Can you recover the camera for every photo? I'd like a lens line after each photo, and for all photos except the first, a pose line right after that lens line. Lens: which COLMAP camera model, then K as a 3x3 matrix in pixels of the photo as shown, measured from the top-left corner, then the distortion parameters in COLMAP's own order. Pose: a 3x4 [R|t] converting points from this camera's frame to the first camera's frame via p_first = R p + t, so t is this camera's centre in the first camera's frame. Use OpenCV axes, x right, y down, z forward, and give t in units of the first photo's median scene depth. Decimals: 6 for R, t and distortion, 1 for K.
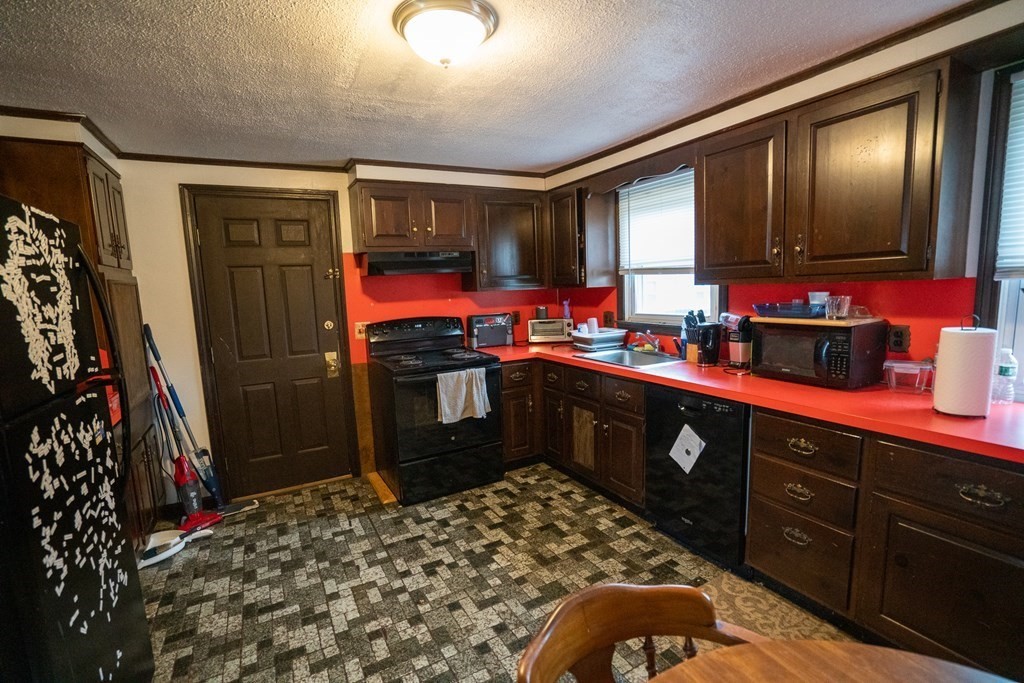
lens RADIAL K [[468.3, 0, 509.9], [0, 468.3, 350.6], [0, 0, 1]] dist [-0.058644, 0.020570]
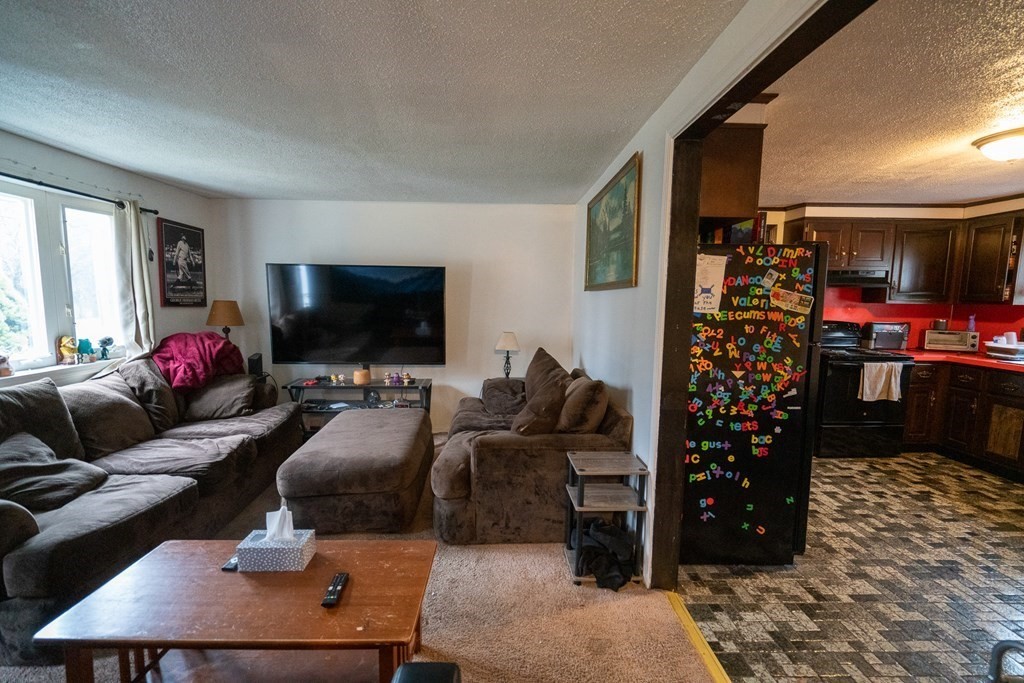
lens RADIAL K [[459.3, 0, 504.3], [0, 459.3, 350.5], [0, 0, 1]] dist [-0.000434, 0.000822]
pose [[0.885505, 0.100487, -0.453634, -0.510688], [-0.108822, 0.994031, 0.007769, 0.126697], [0.451707, 0.042486, 0.891154, -0.684974]]
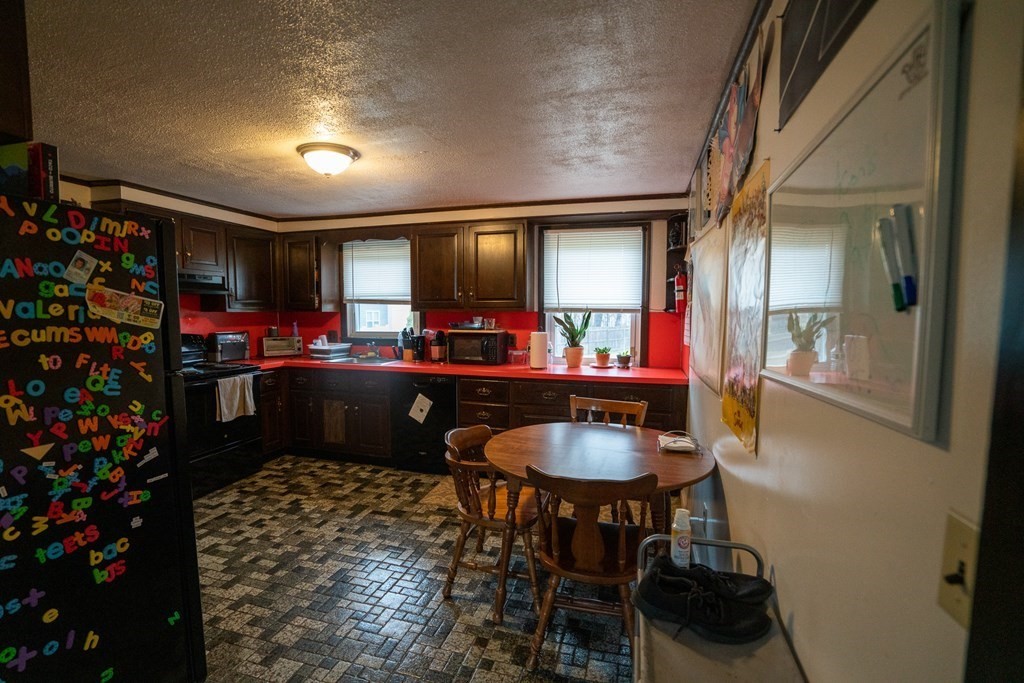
lens RADIAL K [[468.3, 0, 509.9], [0, 468.3, 350.6], [0, 0, 1]] dist [-0.058644, 0.020570]
pose [[0.698477, -0.016601, 0.715440, -0.499832], [0.067776, 0.996772, -0.043039, 0.083280], [-0.712416, 0.078551, 0.697348, -0.352670]]
